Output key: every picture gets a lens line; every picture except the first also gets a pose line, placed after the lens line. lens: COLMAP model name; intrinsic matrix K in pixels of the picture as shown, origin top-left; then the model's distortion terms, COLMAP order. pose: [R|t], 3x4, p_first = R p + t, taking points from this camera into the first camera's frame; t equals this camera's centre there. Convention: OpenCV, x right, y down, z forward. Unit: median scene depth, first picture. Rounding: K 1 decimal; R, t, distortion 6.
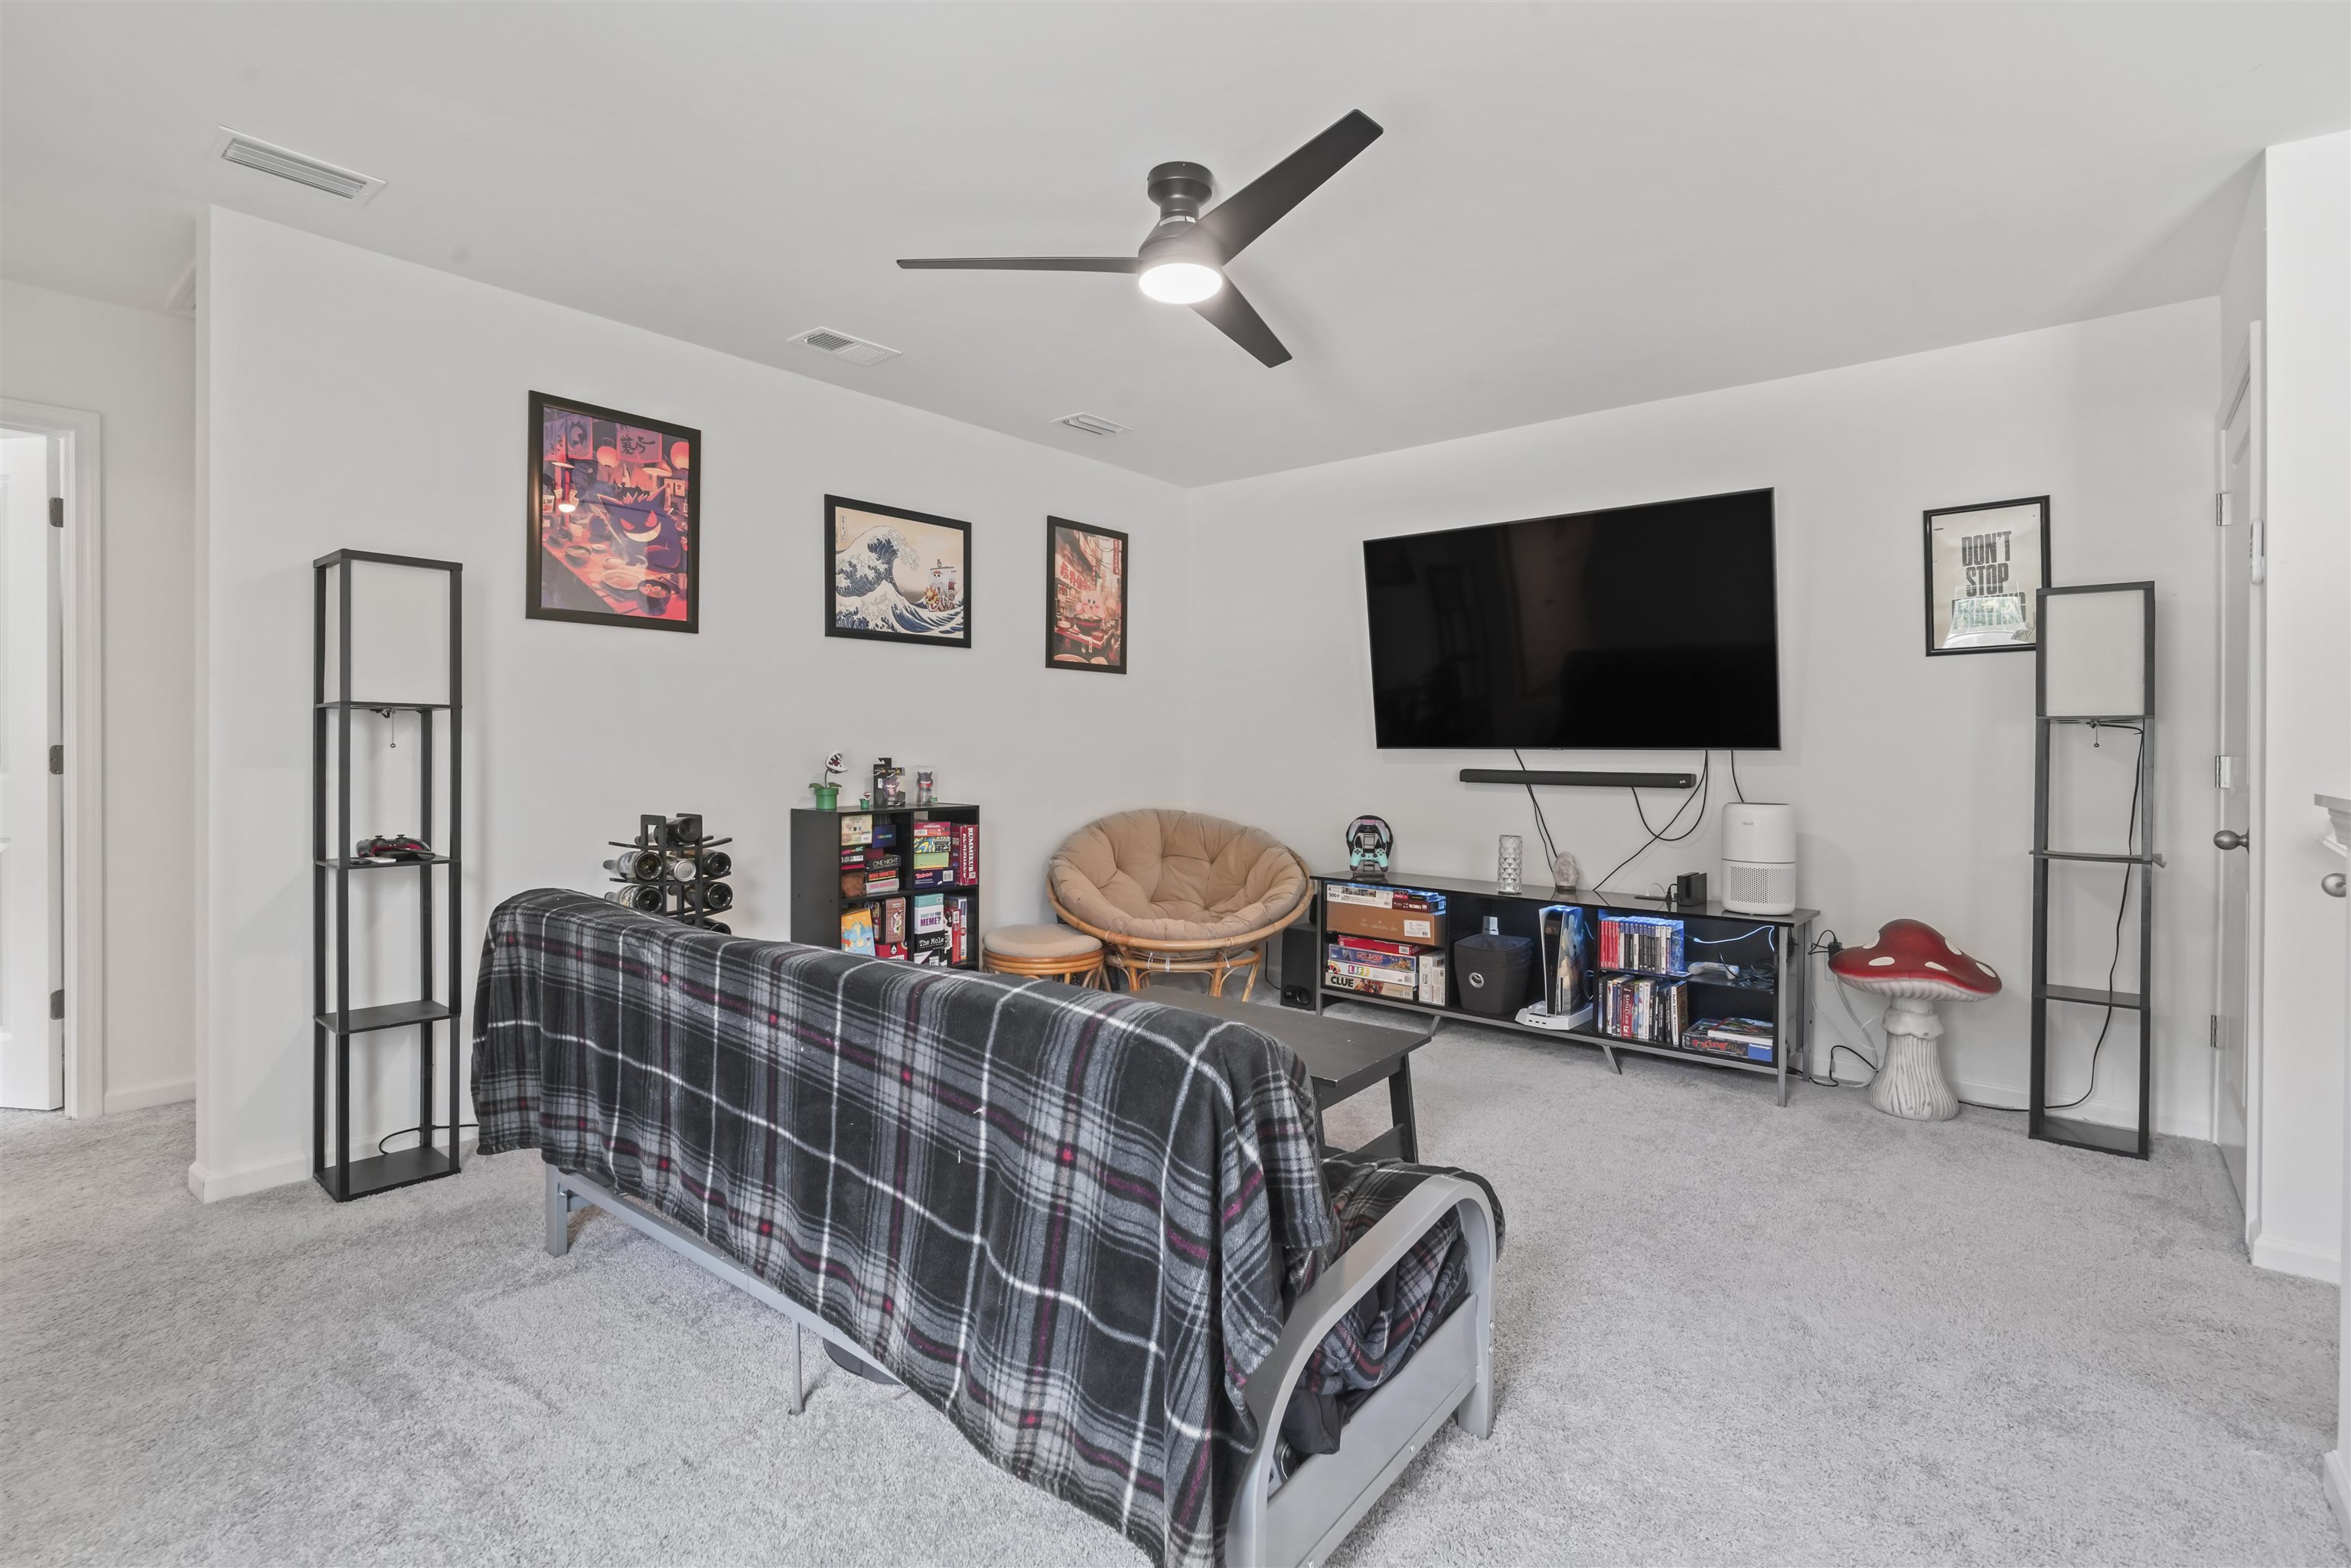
lens RADIAL K [[1087.6, 0, 1178.7], [0, 1087.6, 768.6], [0, 0, 1]] dist [-0.001726, -0.001313]
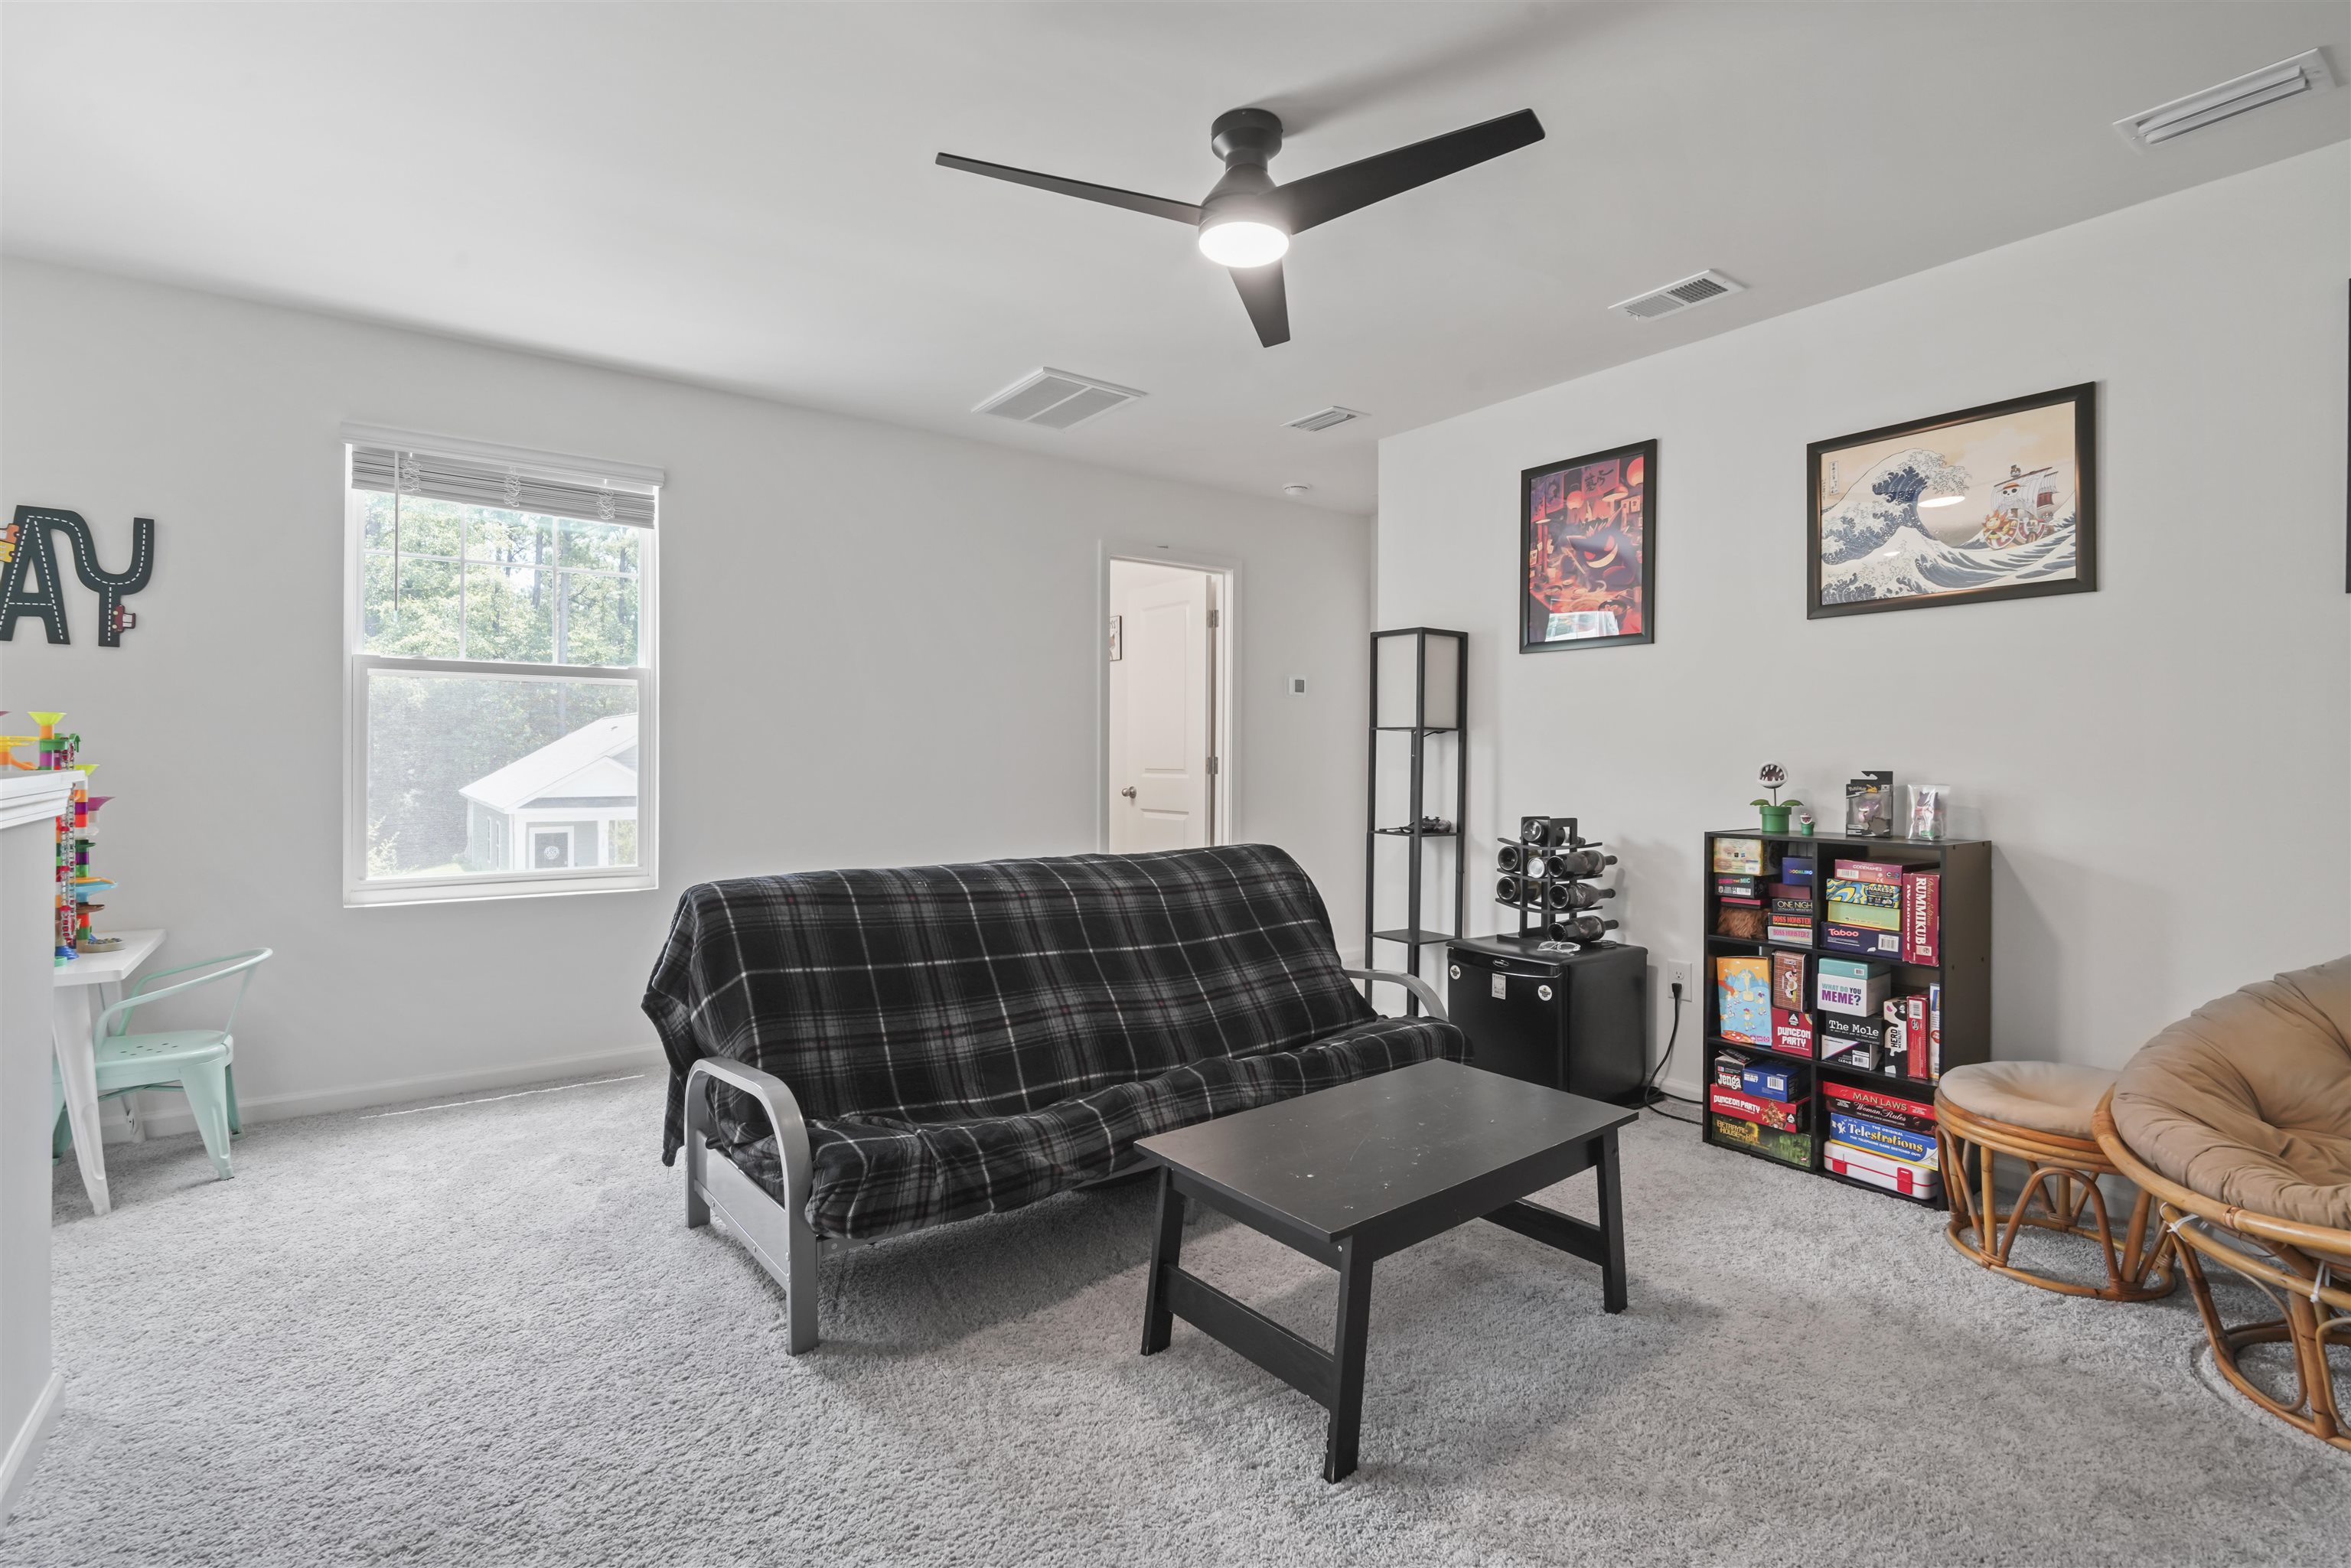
lens RADIAL K [[1087.6, 0, 1172.9], [0, 1087.6, 770.4], [0, 0, 1]] dist [-0.001726, -0.001313]
pose [[-0.233946, 0.004756, -0.972238, 0.530229], [-0.025233, 0.999621, 0.010962, -0.006068], [0.971922, 0.027097, -0.233738, 0.679711]]
